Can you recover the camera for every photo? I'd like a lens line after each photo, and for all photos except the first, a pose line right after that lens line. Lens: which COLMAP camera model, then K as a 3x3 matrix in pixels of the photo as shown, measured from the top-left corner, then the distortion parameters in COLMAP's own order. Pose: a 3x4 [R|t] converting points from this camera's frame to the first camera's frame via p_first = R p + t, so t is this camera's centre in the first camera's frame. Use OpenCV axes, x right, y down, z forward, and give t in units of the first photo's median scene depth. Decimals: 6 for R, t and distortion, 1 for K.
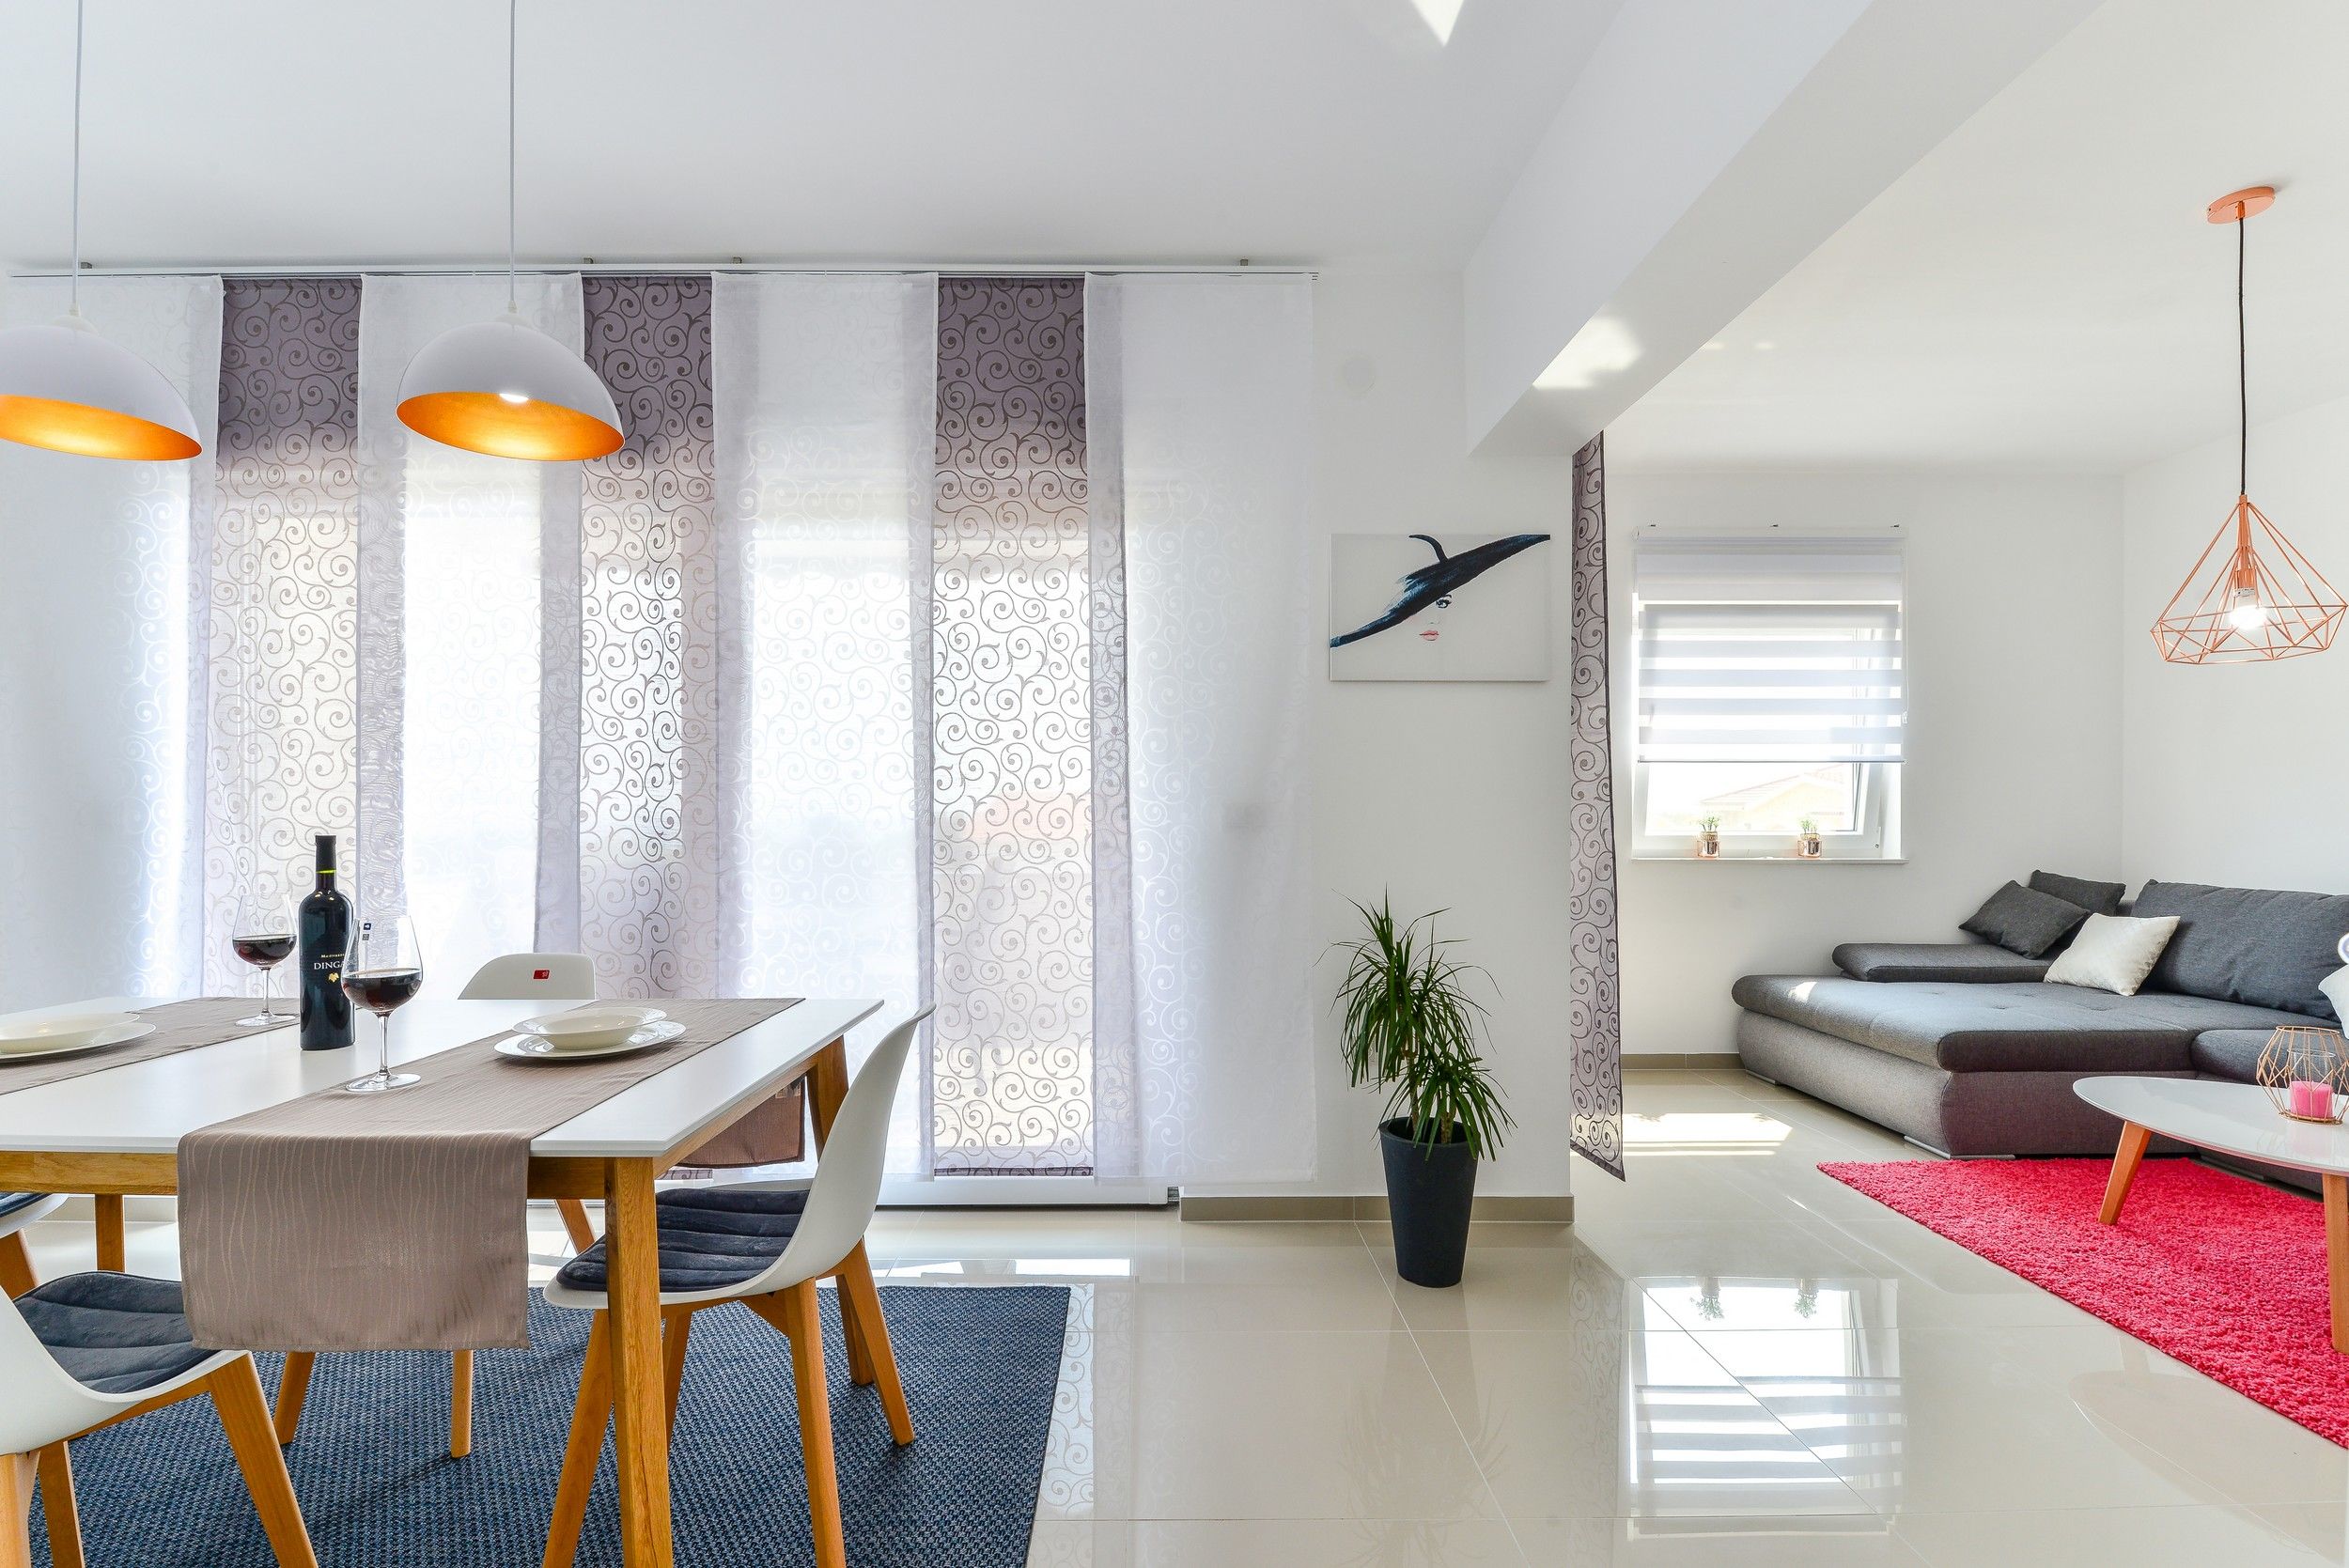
lens RADIAL K [[1020.0, 0, 1164.3], [0, 1020.0, 821.4], [0, 0, 1]] dist [0.002457, -0.008349]
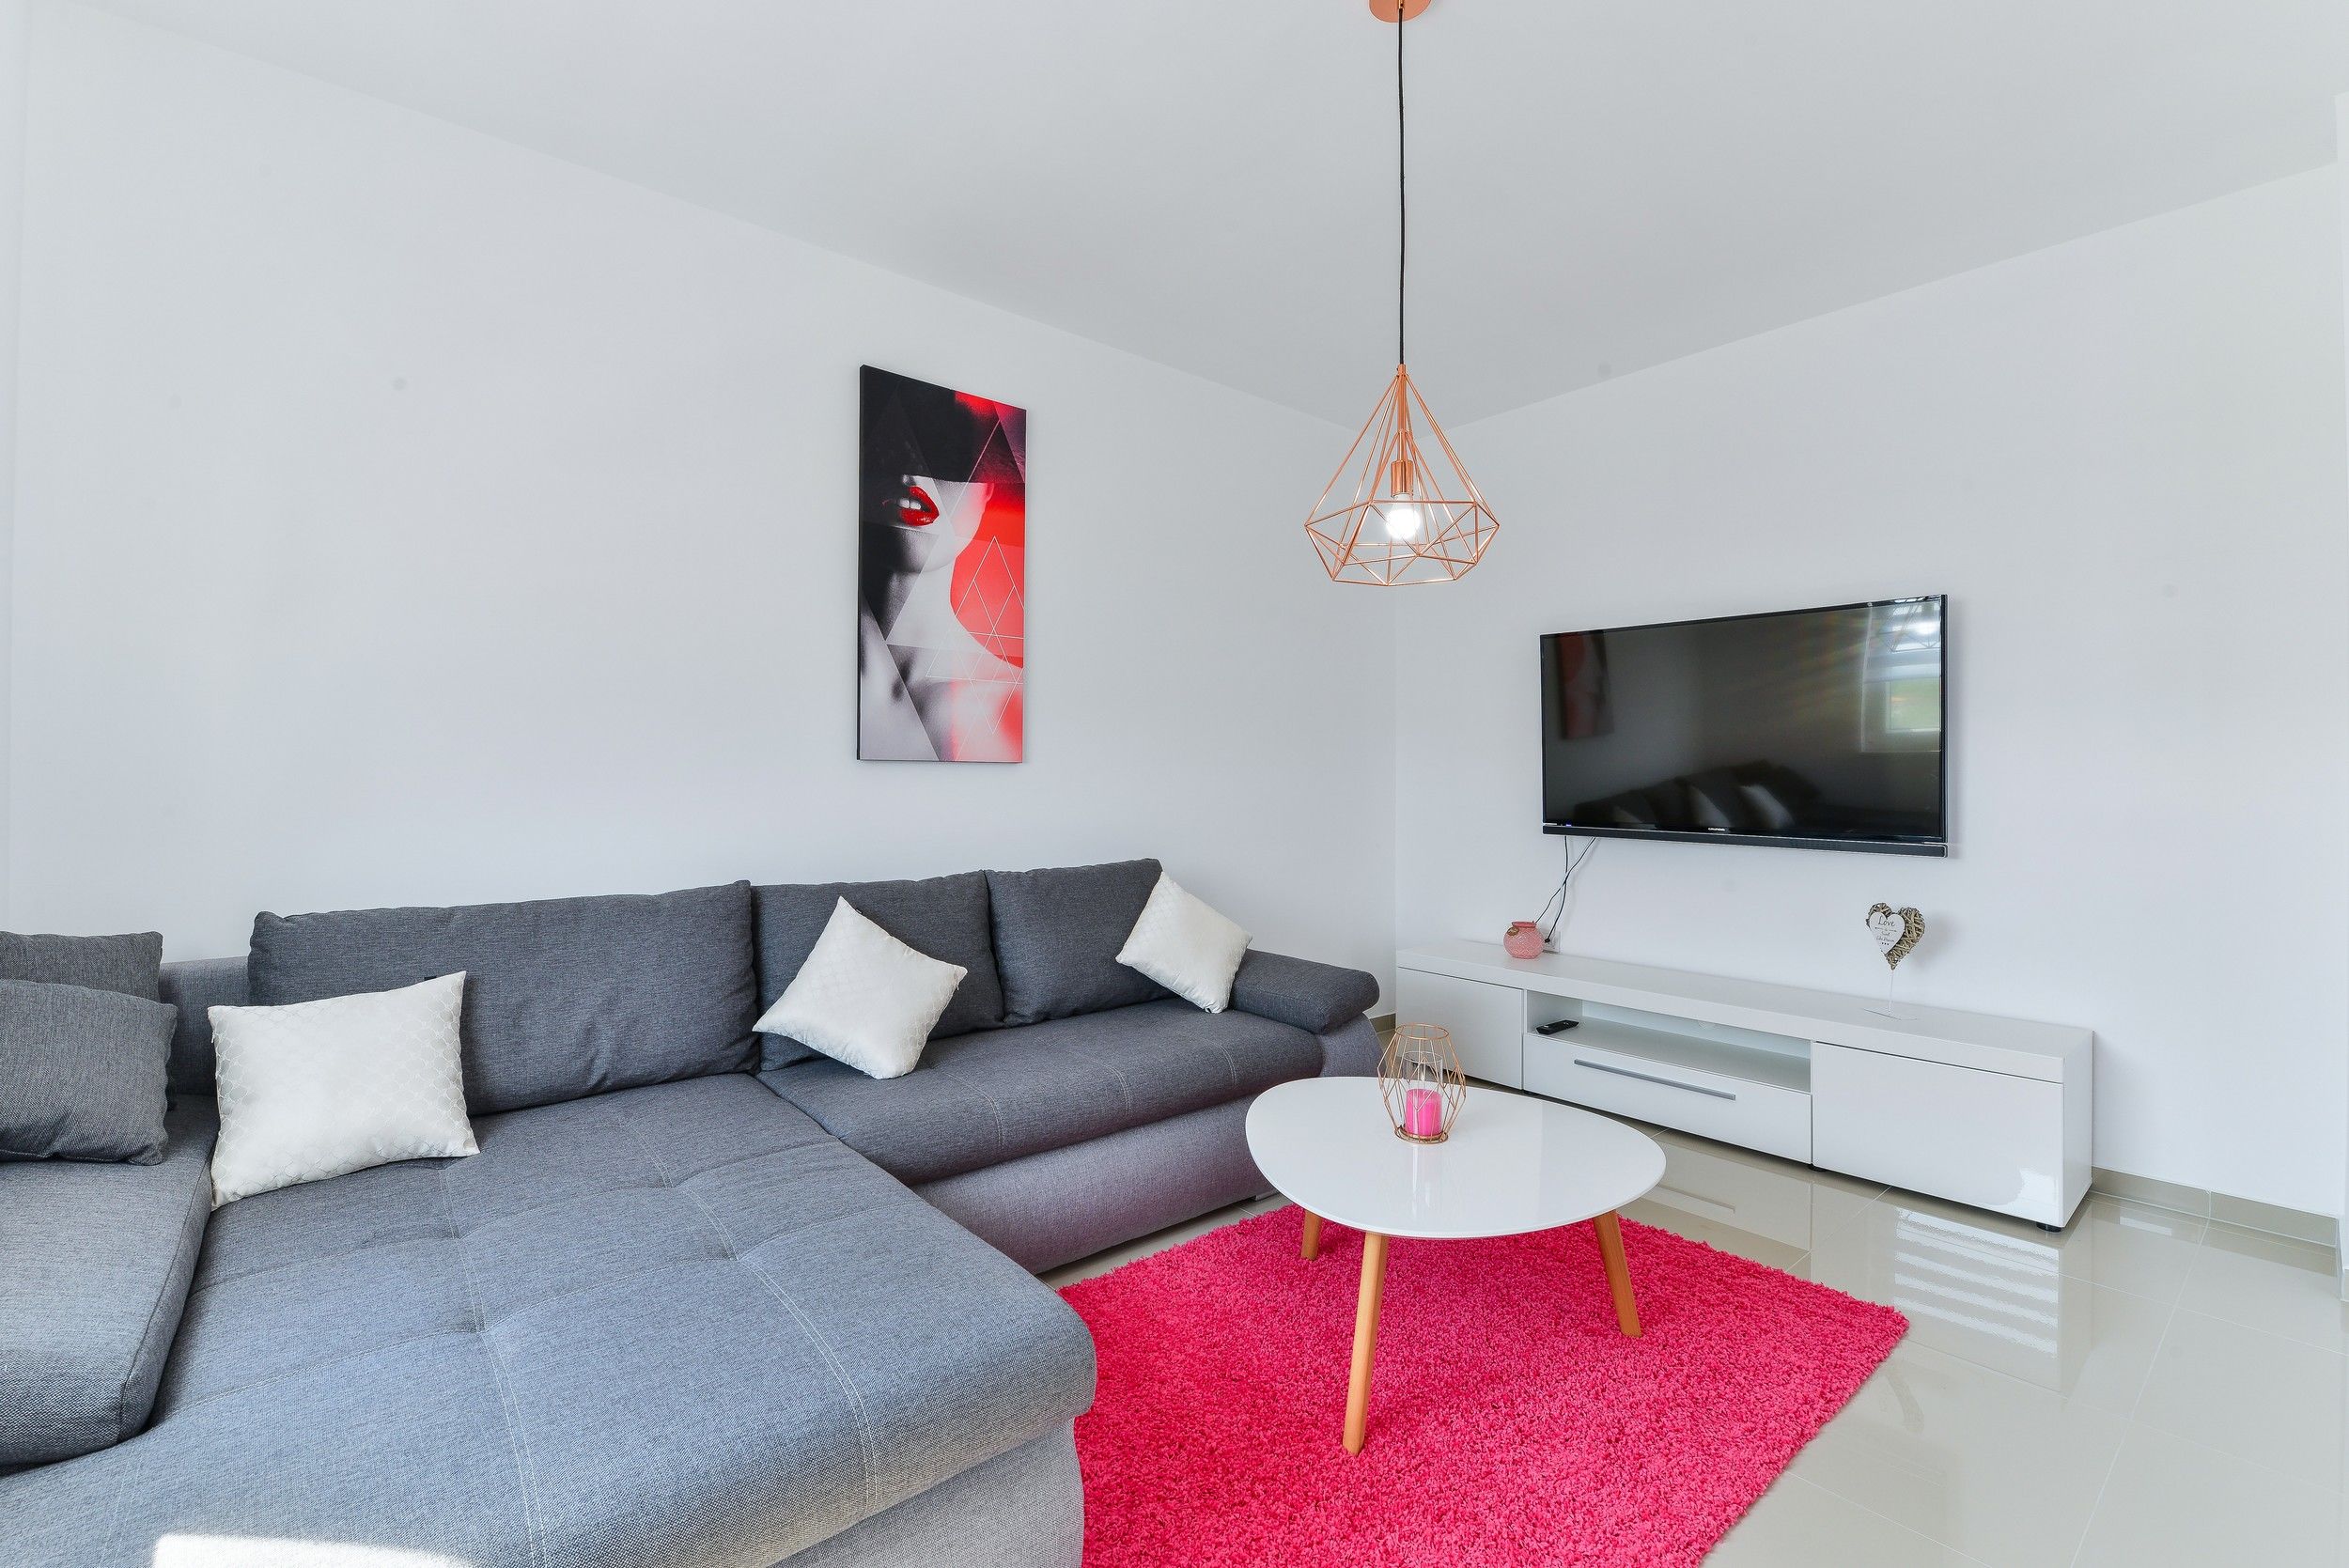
lens RADIAL K [[1007.5, 0, 1169.2], [0, 1007.5, 767.4], [0, 0, 1]] dist [-0.000477, -0.000859]
pose [[-0.625752, 0.009018, 0.779970, 0.512949], [0.004152, 0.999958, -0.008230, -0.006767], [-0.780011, -0.001912, -0.625763, 1.435325]]
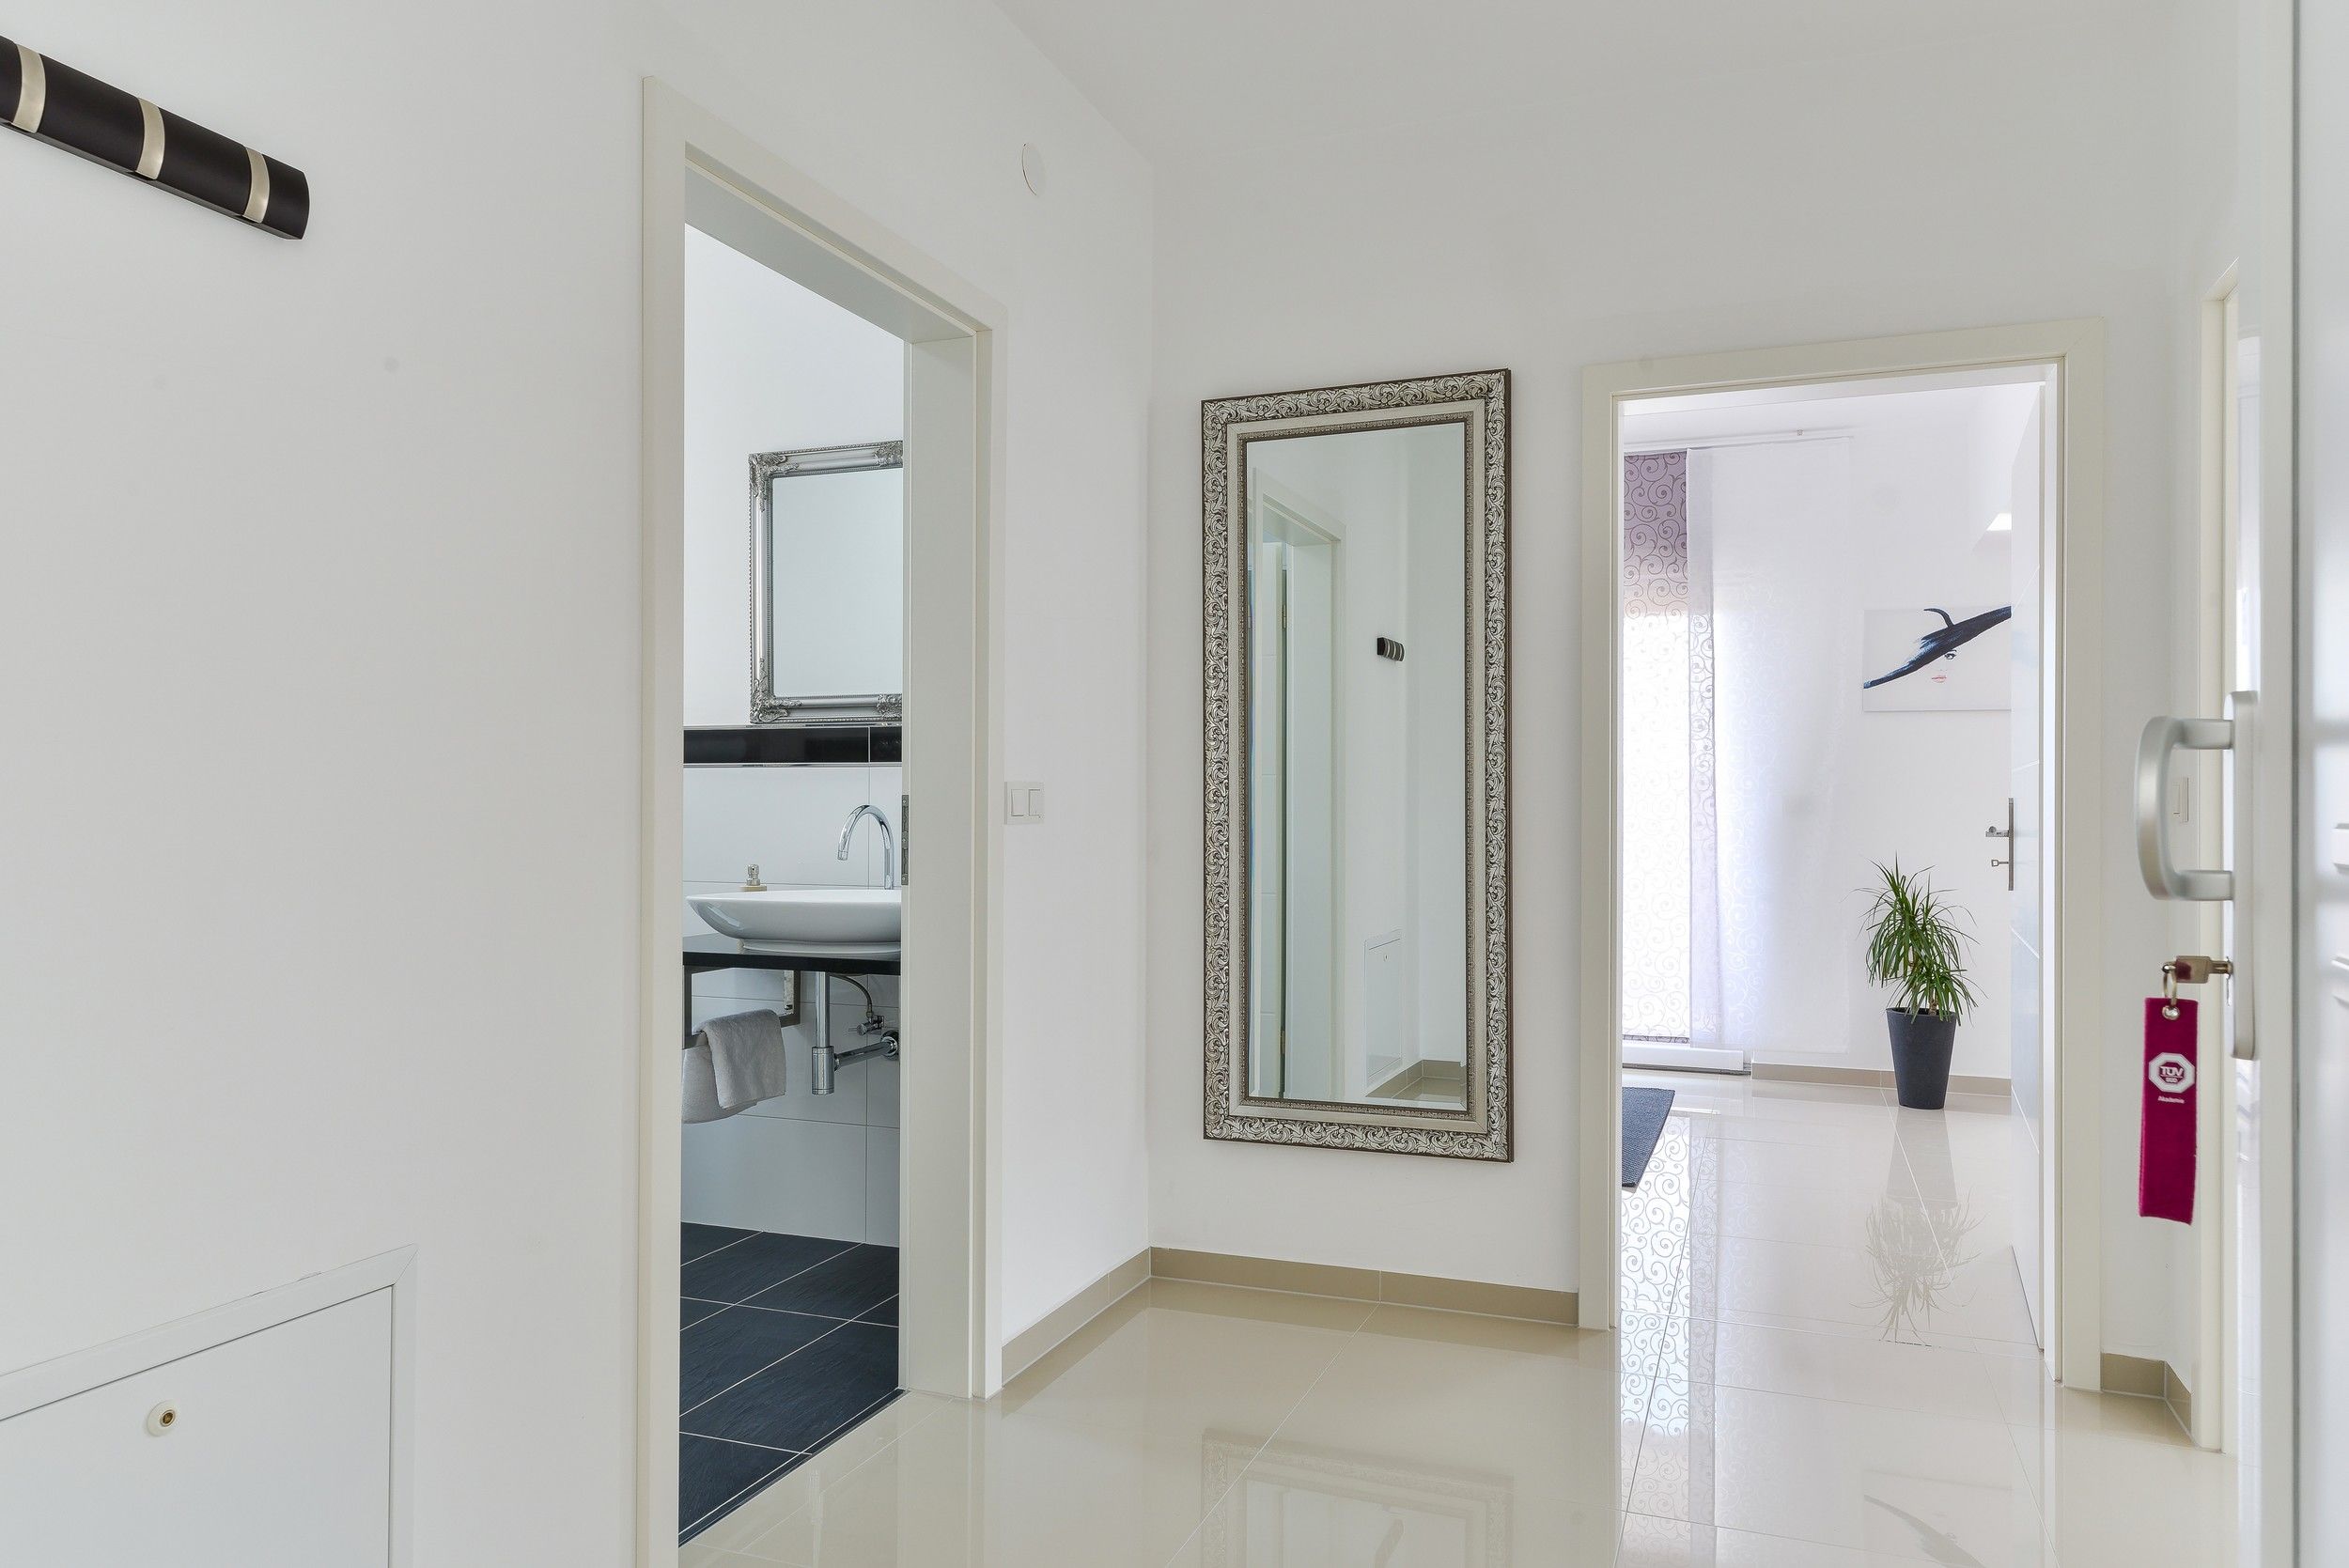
lens RADIAL K [[1574.1, 0, 1180.0], [0, 1574.1, 796.1], [0, 0, 1]] dist [0.001564, -0.000209]
pose [[0.924465, 0.004329, -0.381241, 0.119985], [-0.007306, 0.999953, -0.006360, 0.002914], [0.381196, 0.008665, 0.924454, -1.442400]]
